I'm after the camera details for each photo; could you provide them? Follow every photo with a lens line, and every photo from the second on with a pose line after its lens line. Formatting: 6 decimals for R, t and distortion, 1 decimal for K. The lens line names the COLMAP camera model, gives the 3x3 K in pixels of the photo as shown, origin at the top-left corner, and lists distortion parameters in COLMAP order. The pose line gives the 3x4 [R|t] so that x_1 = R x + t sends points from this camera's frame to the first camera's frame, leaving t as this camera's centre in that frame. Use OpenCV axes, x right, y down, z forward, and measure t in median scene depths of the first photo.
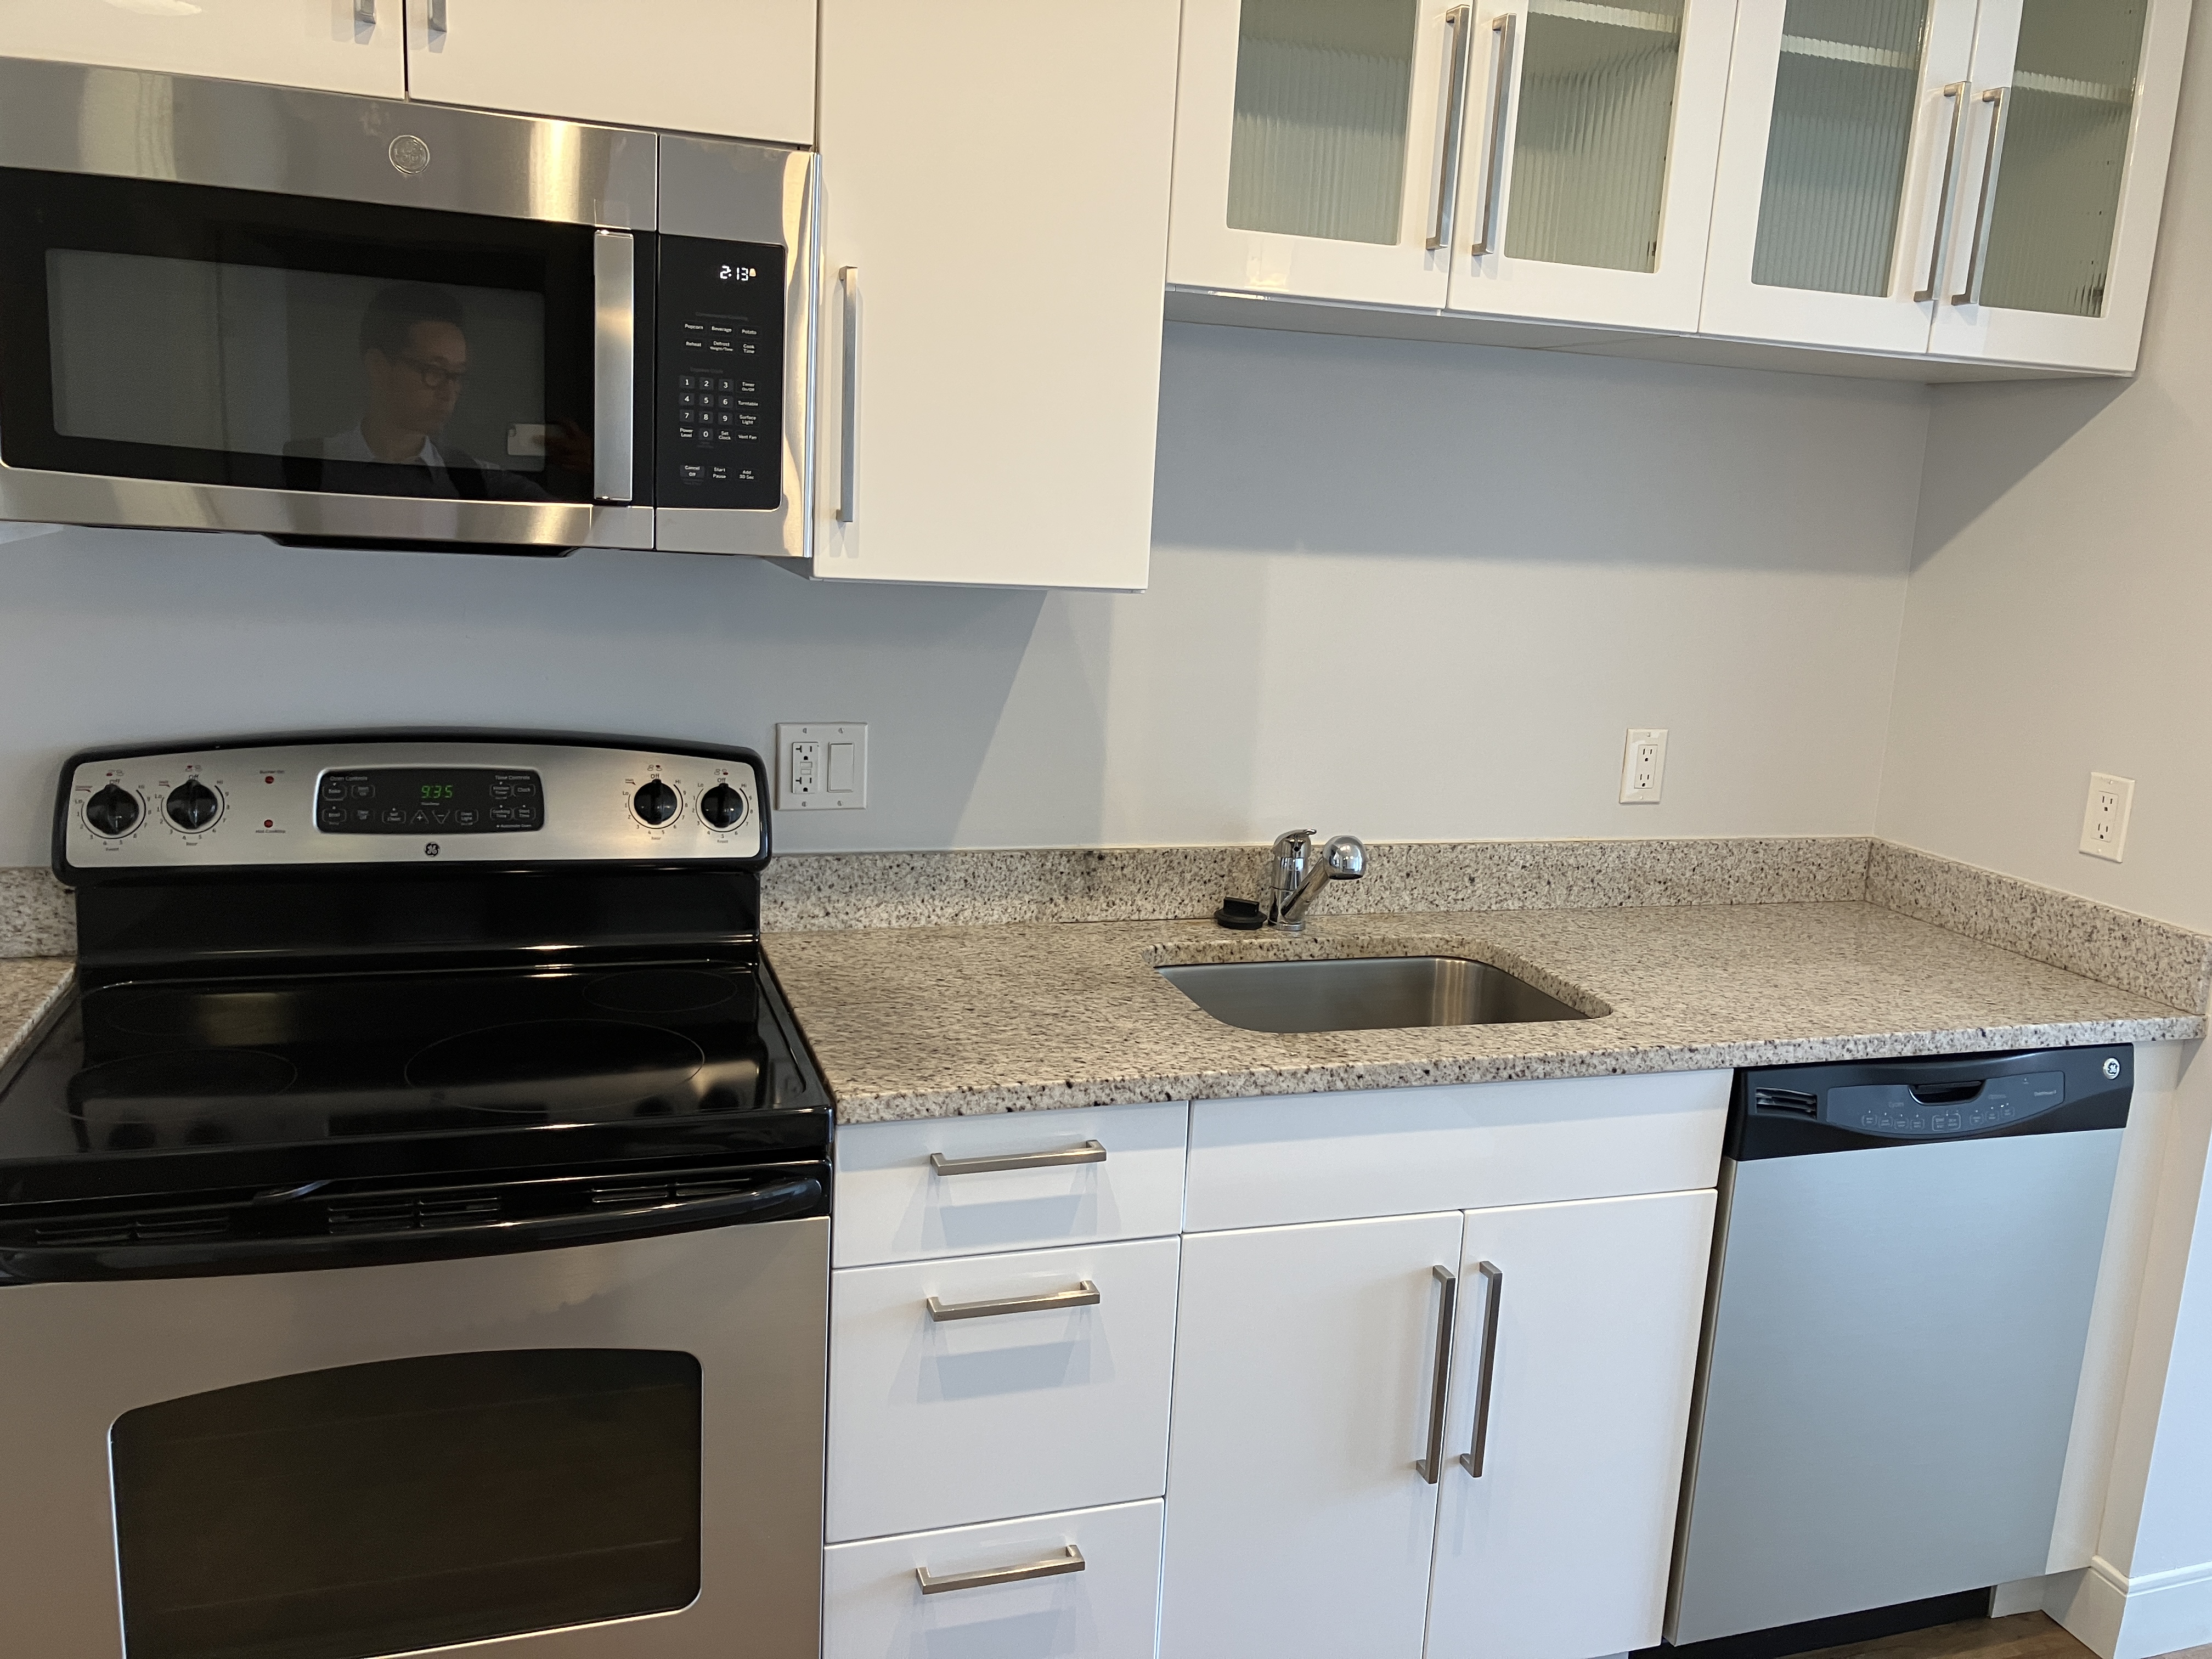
lens RADIAL K [[1812.3, 0, 1124.3], [0, 1812.3, 816.8], [0, 0, 1]] dist [0.025564, -0.051788]
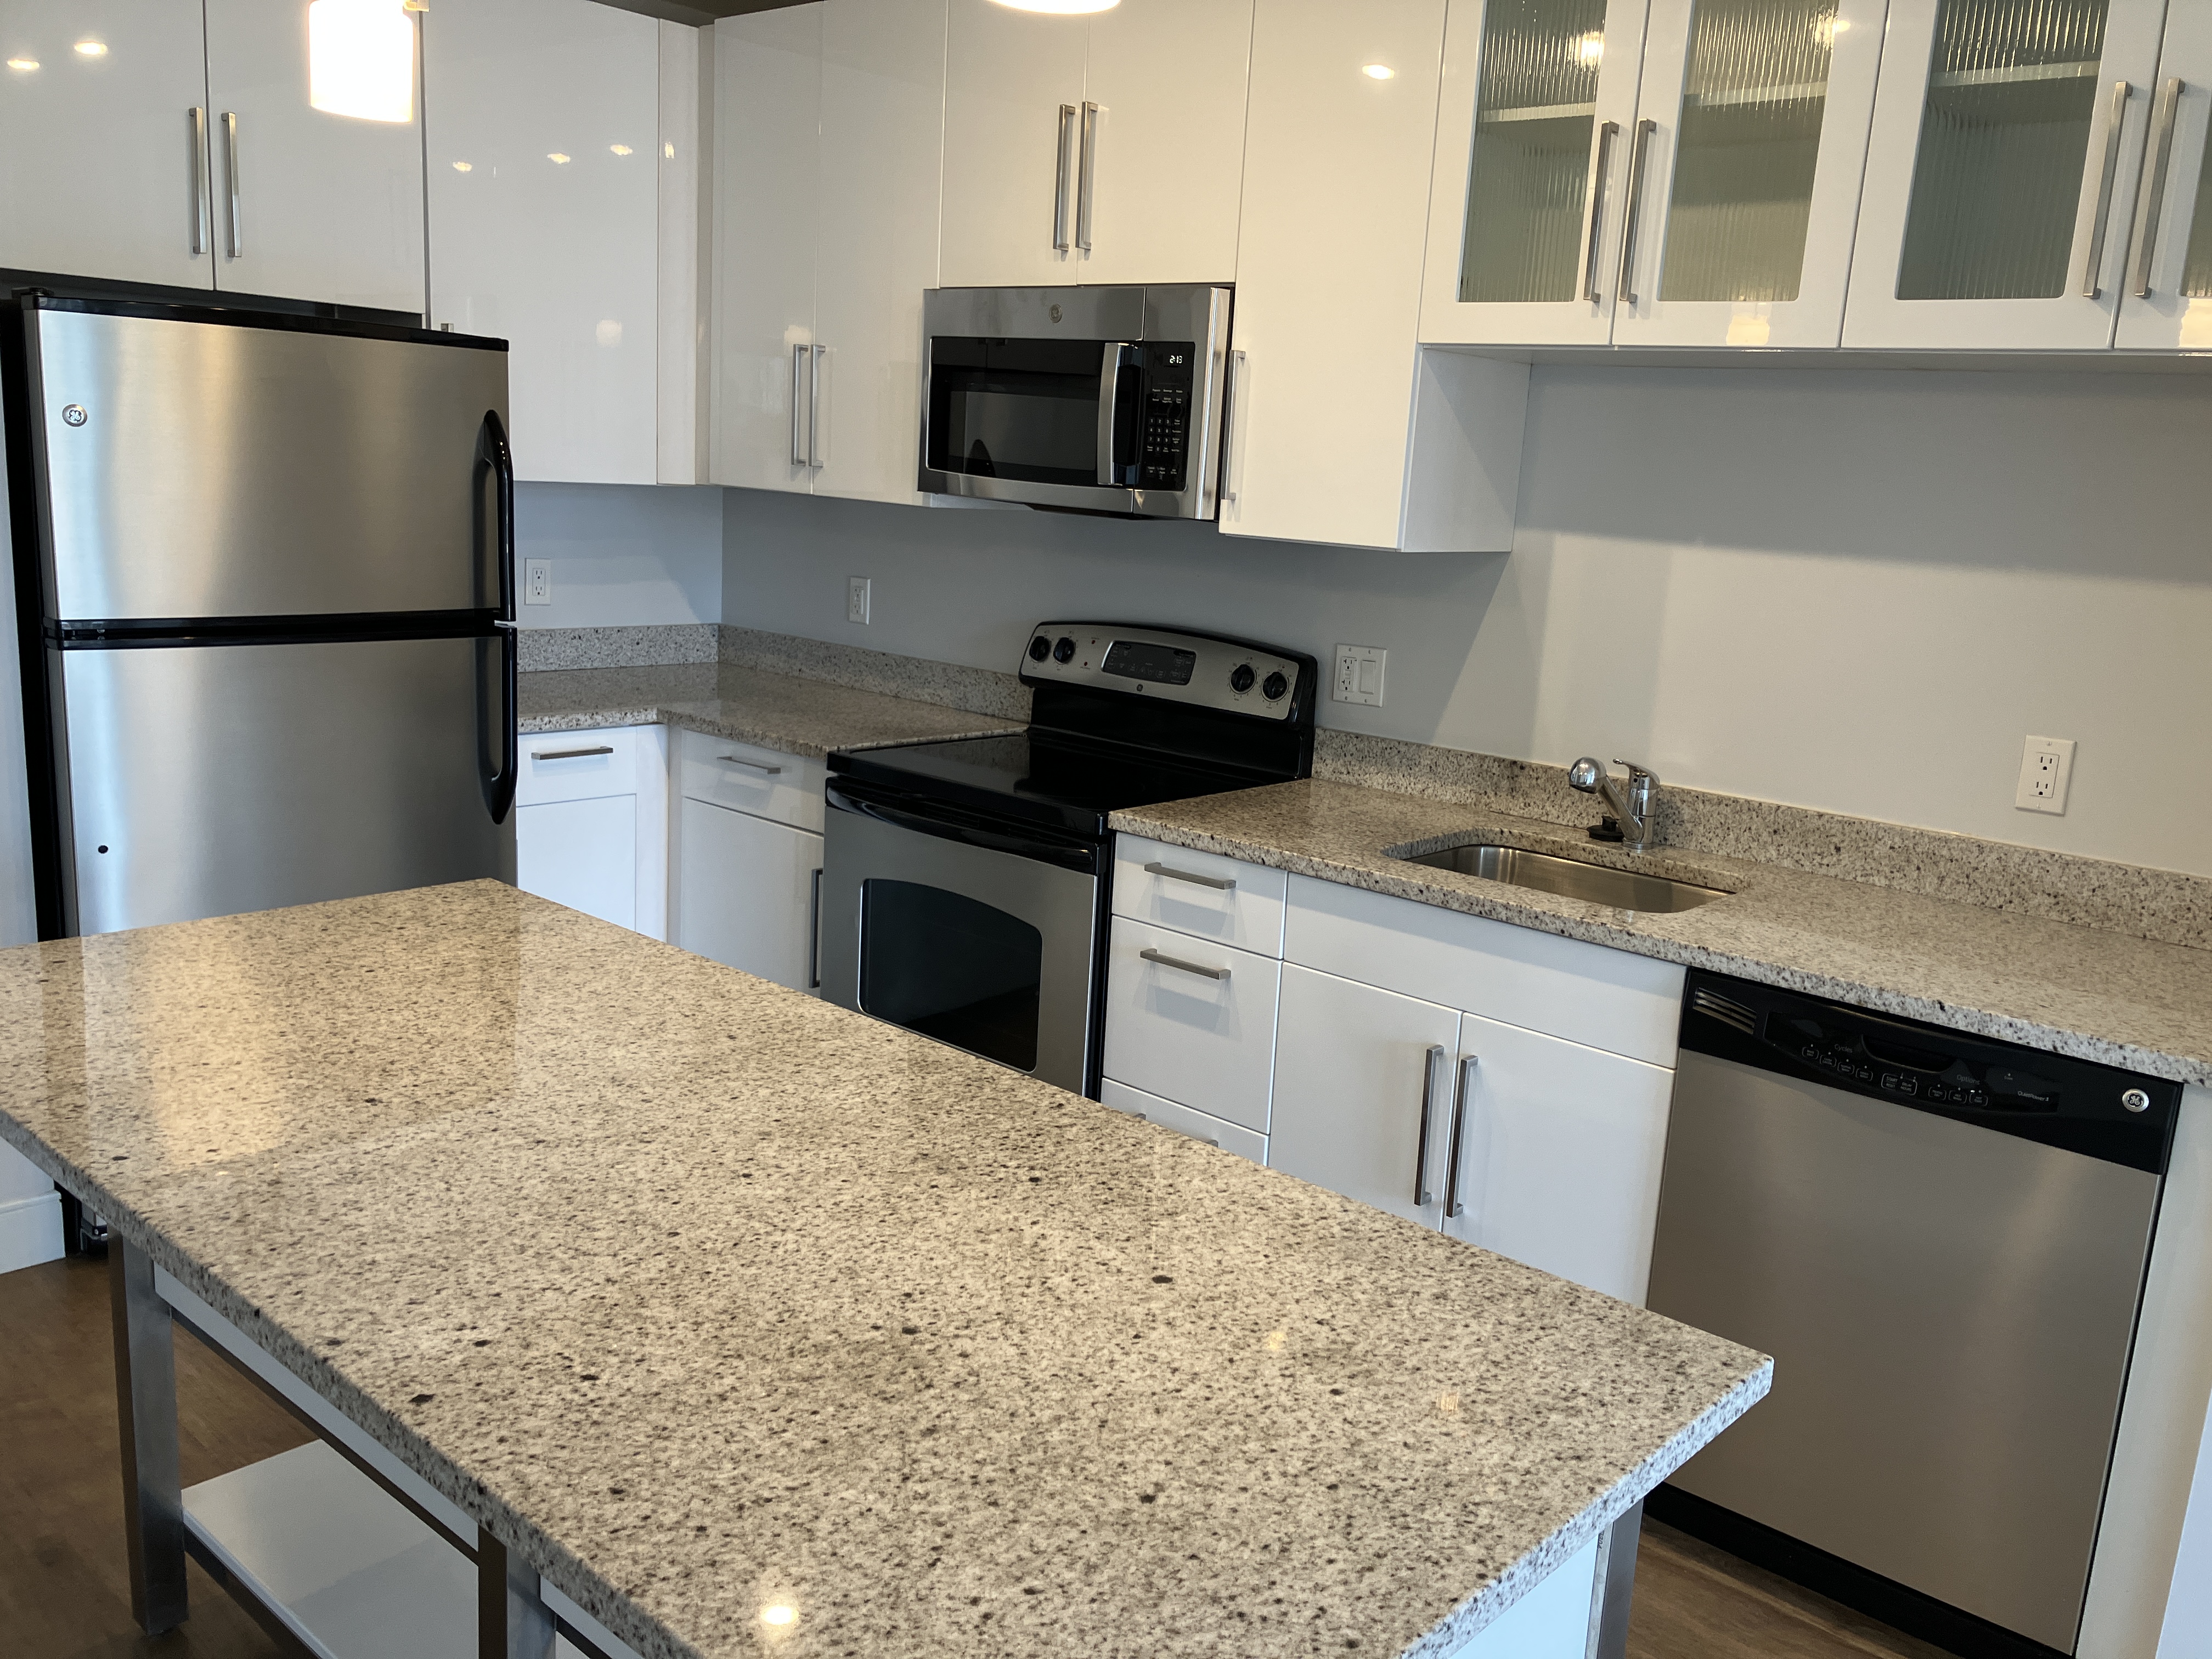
lens RADIAL K [[1812.3, 0, 1108.7], [0, 1812.3, 824.5], [0, 0, 1]] dist [0.025564, -0.051788]
pose [[0.497180, 0.148541, -0.854838, 1.112859], [-0.192556, 0.979557, 0.058221, 0.049964], [0.846011, 0.135658, 0.515618, 0.063238]]
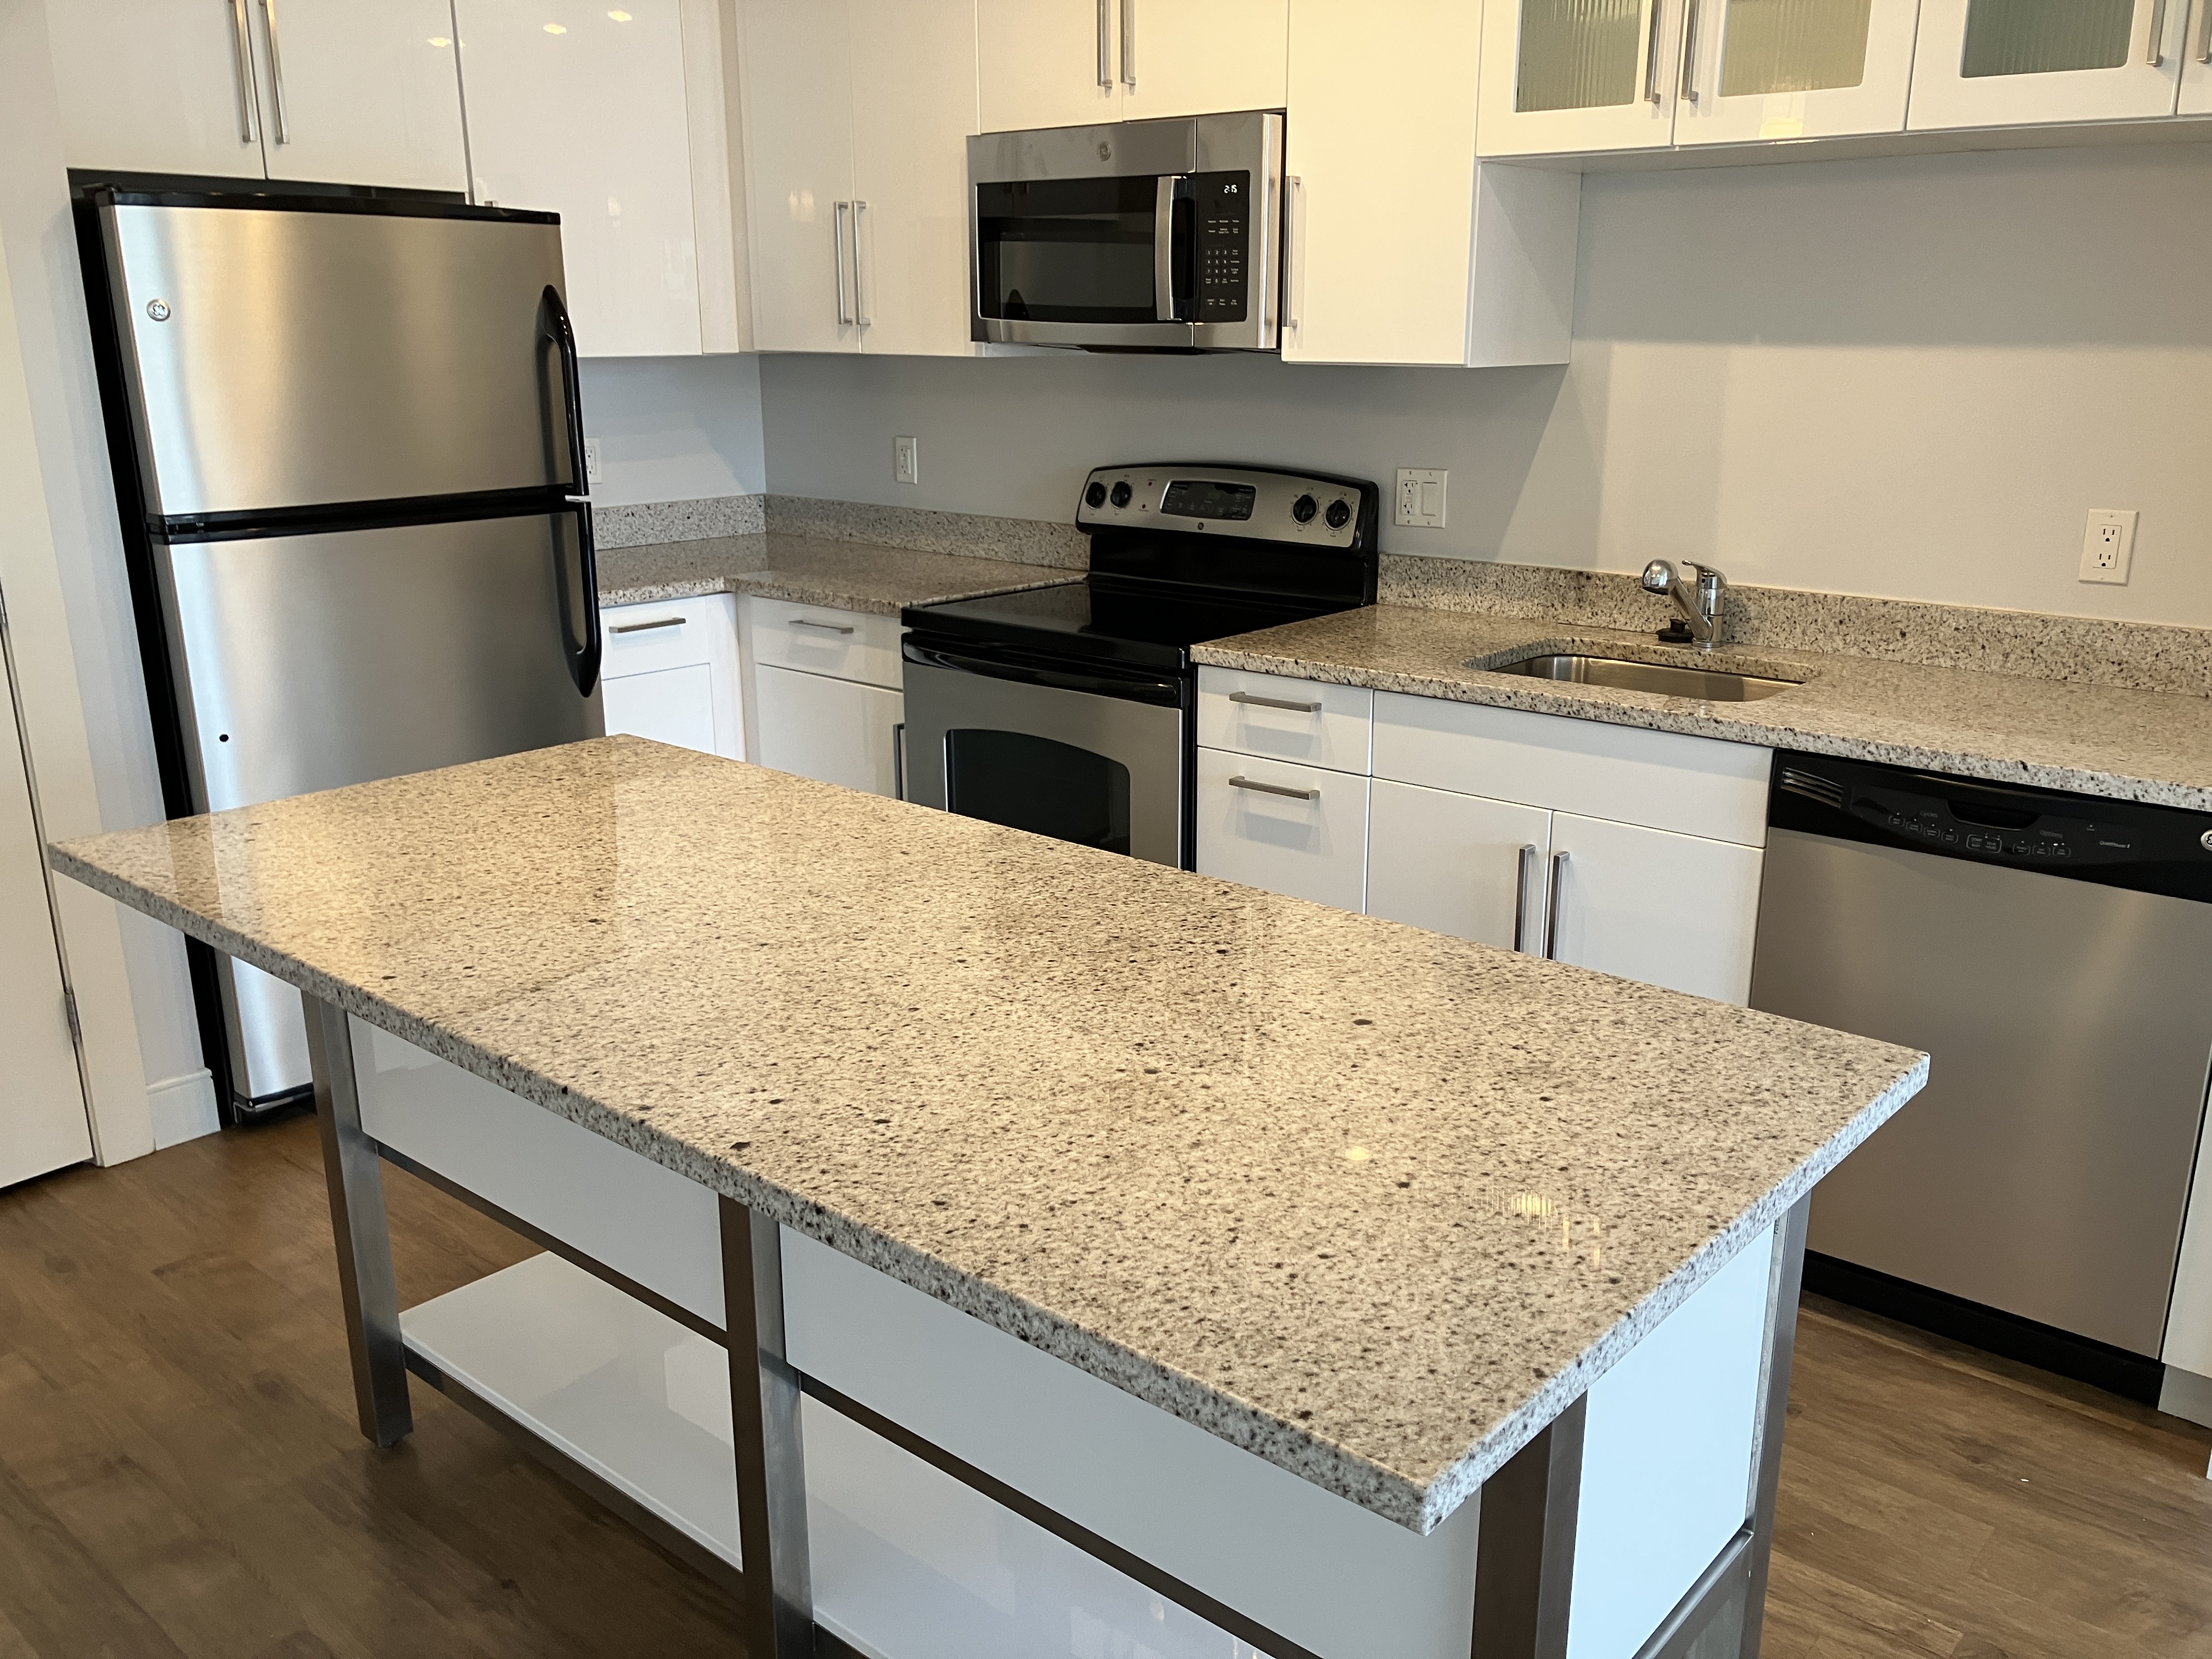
lens RADIAL K [[1812.3, 0, 1112.0], [0, 1812.3, 851.6], [0, 0, 1]] dist [0.025564, -0.051788]
pose [[0.507839, 0.190218, -0.840189, 1.125550], [-0.133286, 0.980922, 0.141517, 0.089369], [0.851078, 0.040118, 0.523504, -0.020294]]
